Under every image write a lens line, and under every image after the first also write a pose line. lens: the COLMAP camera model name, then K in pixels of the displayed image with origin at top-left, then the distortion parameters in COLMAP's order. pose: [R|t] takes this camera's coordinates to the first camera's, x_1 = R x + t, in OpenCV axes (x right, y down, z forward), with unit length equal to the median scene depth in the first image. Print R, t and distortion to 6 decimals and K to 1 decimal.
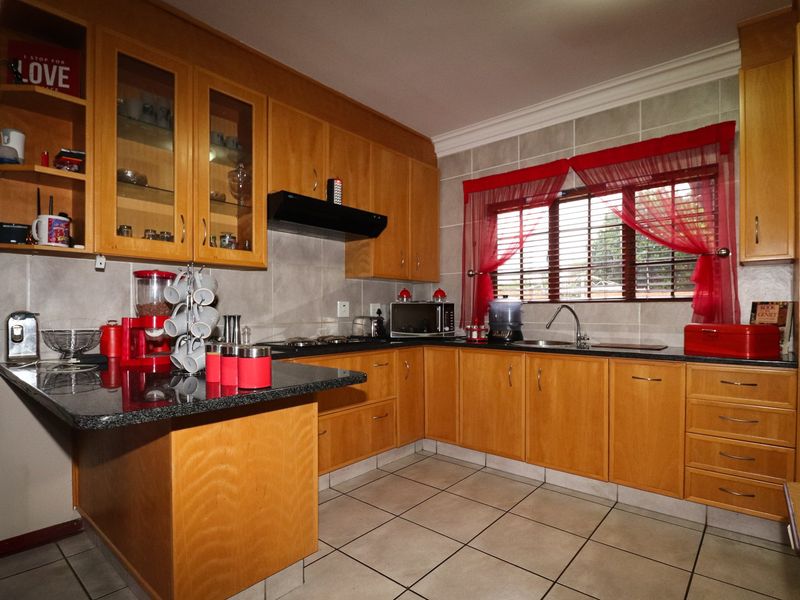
lens RADIAL K [[427.7, 0, 406.9], [0, 427.7, 315.0], [0, 0, 1]] dist [-0.005198, -0.007042]
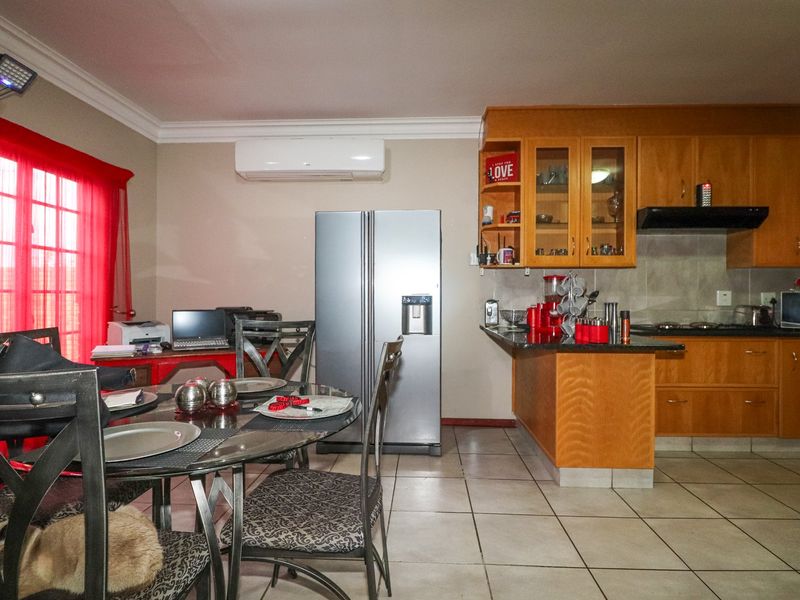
lens RADIAL K [[427.7, 0, 398.3], [0, 427.7, 299.2], [0, 0, 1]] dist [-0.005198, -0.007042]
pose [[0.599828, 0.004845, -0.800114, 0.253366], [-0.011313, 0.999933, -0.002425, 0.000215], [0.800049, 0.010506, 0.599843, -0.327983]]
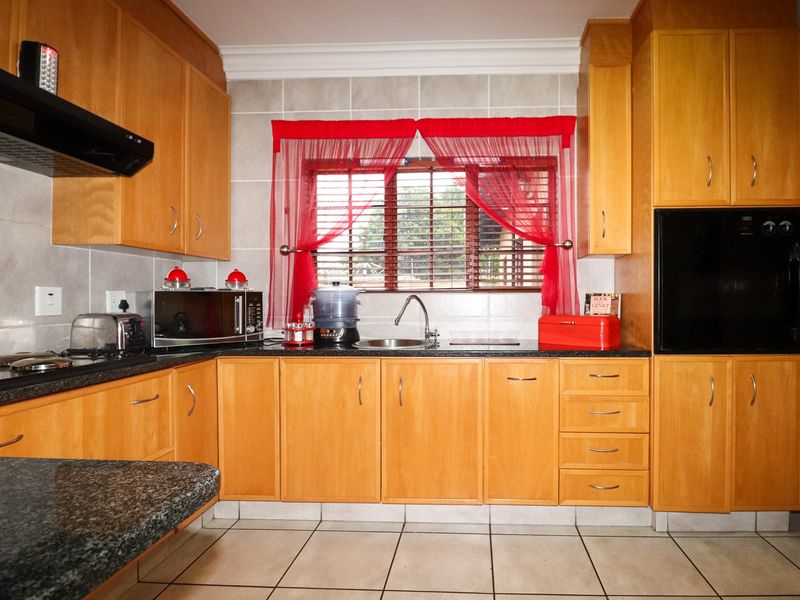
lens RADIAL K [[427.7, 0, 436.0], [0, 427.7, 297.9], [0, 0, 1]] dist [-0.005198, -0.007042]
pose [[0.790783, -0.000685, 0.612097, -0.109687], [0.006795, 0.999948, -0.007659, -0.012448], [-0.612059, 0.010216, 0.790746, 0.344223]]
